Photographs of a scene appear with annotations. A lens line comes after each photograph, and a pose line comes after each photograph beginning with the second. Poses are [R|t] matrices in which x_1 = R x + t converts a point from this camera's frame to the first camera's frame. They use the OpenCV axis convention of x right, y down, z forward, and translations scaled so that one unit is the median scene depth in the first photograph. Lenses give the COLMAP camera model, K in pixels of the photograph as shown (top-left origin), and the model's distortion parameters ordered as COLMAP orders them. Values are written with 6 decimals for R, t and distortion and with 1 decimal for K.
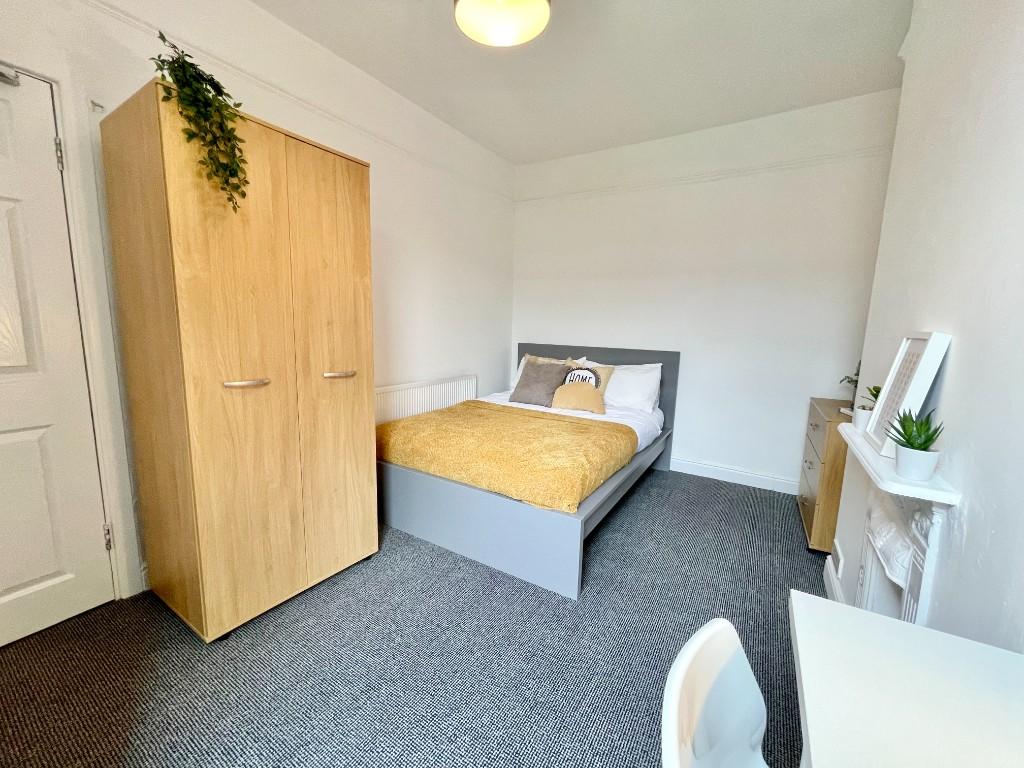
lens RADIAL K [[414.9, 0, 509.1], [0, 414.9, 385.3], [0, 0, 1]] dist [0.000308, -0.000284]
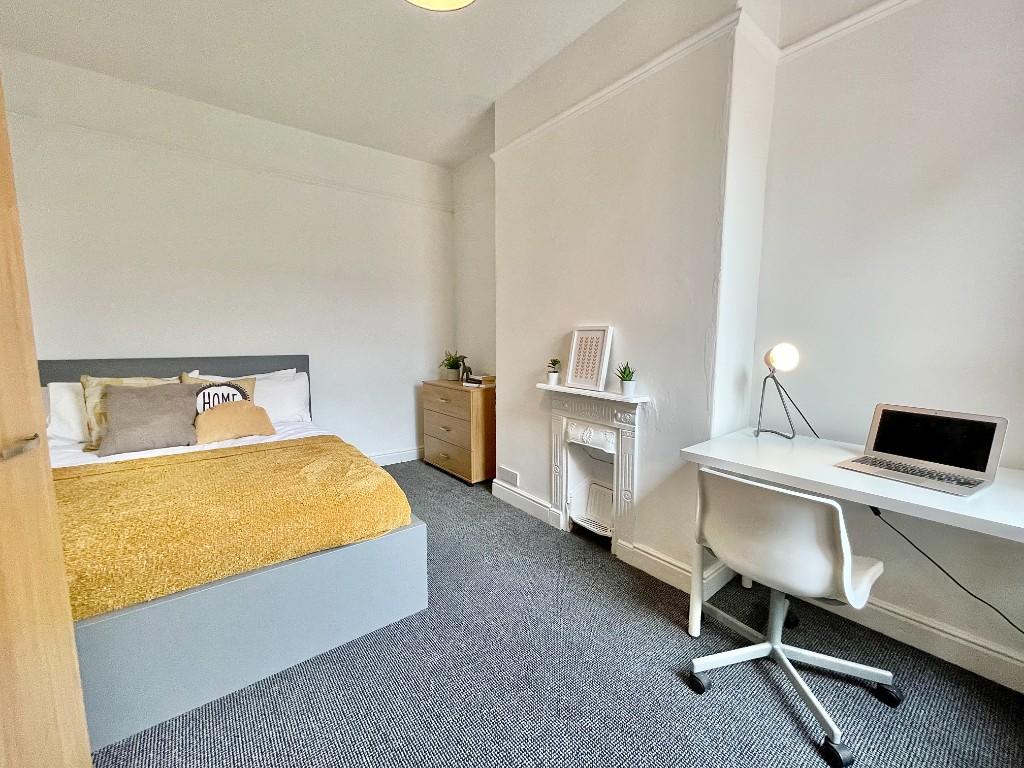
lens RADIAL K [[414.9, 0, 509.1], [0, 414.9, 385.3], [0, 0, 1]] dist [0.000308, -0.000284]
pose [[0.336190, -0.132115, 0.932482, -0.354462], [0.145104, 0.985556, 0.087320, -0.028946], [-0.930549, 0.105951, 0.350504, 0.246570]]
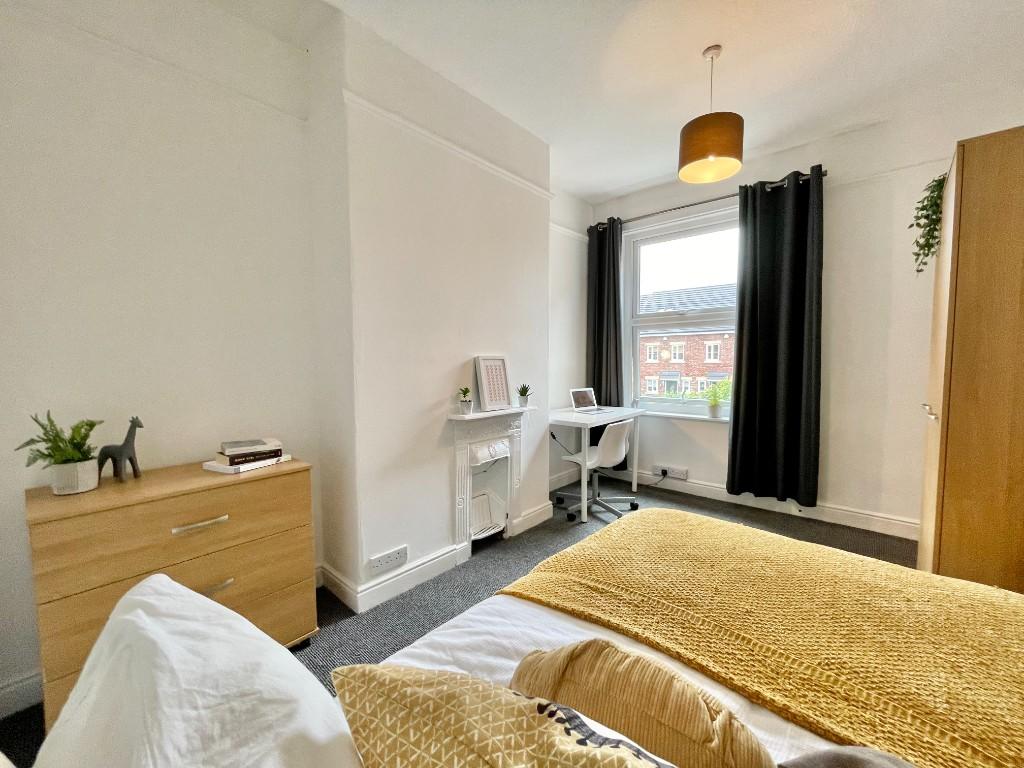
lens RADIAL K [[414.9, 0, 509.1], [0, 414.9, 385.3], [0, 0, 1]] dist [0.000308, -0.000284]
pose [[-0.988289, -0.024221, 0.150659, 0.195452], [0.007919, 0.977852, 0.209150, -0.158689], [-0.152388, 0.207893, -0.966208, 1.138872]]
